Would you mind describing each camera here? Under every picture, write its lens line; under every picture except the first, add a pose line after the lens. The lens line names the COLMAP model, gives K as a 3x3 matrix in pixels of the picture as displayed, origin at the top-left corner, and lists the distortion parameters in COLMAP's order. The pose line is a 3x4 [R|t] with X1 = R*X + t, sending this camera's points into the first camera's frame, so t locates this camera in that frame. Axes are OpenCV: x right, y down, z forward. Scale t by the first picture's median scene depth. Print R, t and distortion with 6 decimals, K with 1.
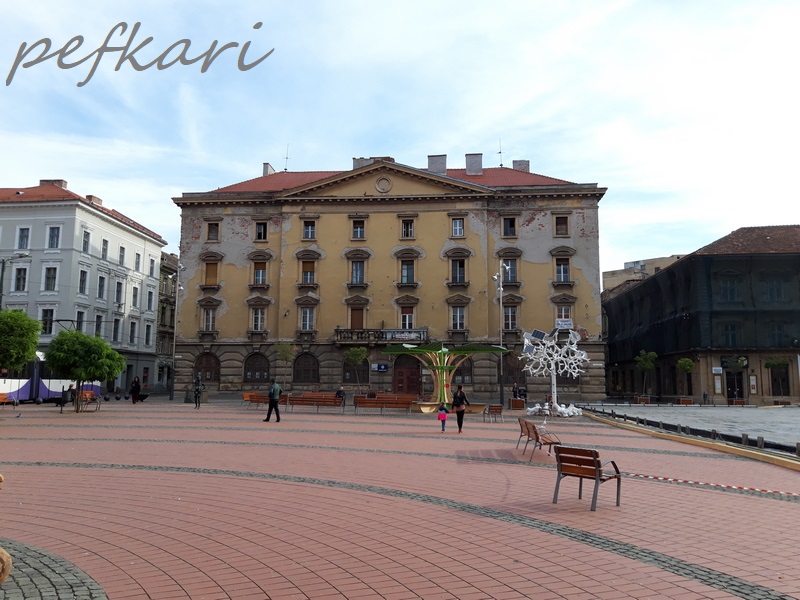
lens RADIAL K [[629.6, 0, 399.7], [0, 629.6, 306.6], [0, 0, 1]] dist [0.061792, -0.006884]
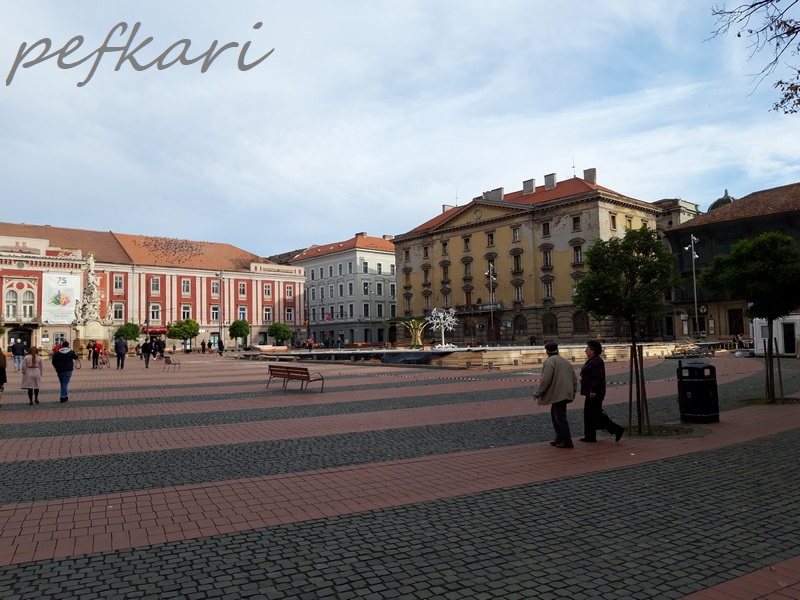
lens RADIAL K [[629.6, 0, 399.9], [0, 629.6, 297.6], [0, 0, 1]] dist [0.061792, -0.006884]
pose [[0.724142, -0.076882, -0.685352, 0.932371], [0.116748, 0.993090, 0.011952, -0.023450], [0.679697, -0.088669, 0.728114, -0.336055]]
